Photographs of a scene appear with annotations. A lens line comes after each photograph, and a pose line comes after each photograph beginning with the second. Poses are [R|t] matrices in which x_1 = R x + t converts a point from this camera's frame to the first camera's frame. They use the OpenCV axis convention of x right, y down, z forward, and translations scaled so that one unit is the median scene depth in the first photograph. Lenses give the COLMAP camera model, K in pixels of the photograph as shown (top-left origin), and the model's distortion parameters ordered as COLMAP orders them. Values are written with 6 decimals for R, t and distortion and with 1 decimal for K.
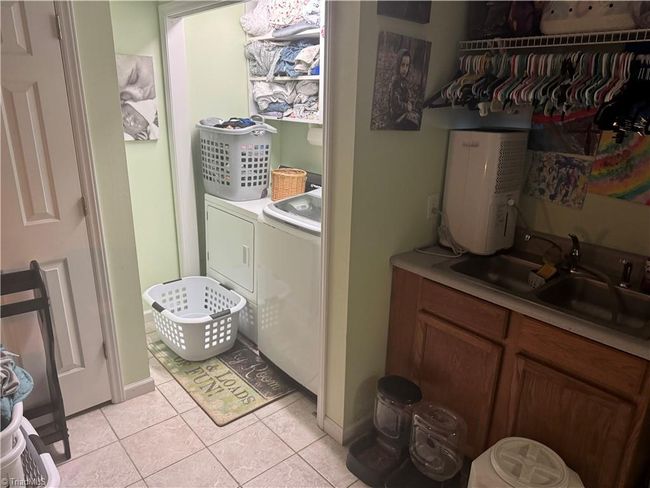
lens RADIAL K [[461.1, 0, 326.4], [0, 461.1, 246.9], [0, 0, 1]] dist [-0.009871, -0.024343]
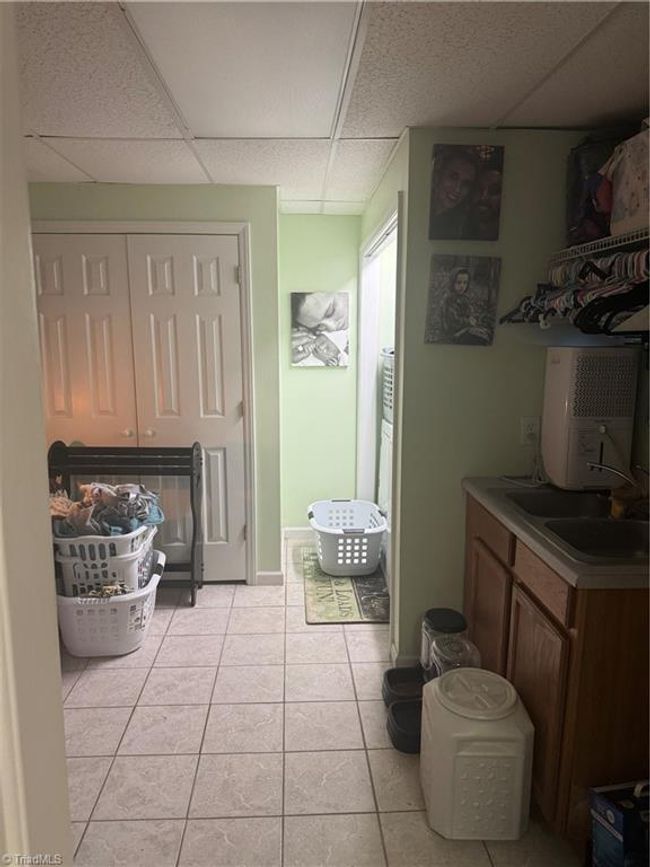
lens RADIAL K [[615.0, 0, 328.1], [0, 615.0, 434.9], [0, 0, 1]] dist [-0.009871, -0.024343]
pose [[0.775882, 0.073778, -0.626550, 0.589218], [-0.179589, 0.977879, -0.107244, 0.099820], [0.604777, 0.195730, 0.771968, -0.125141]]
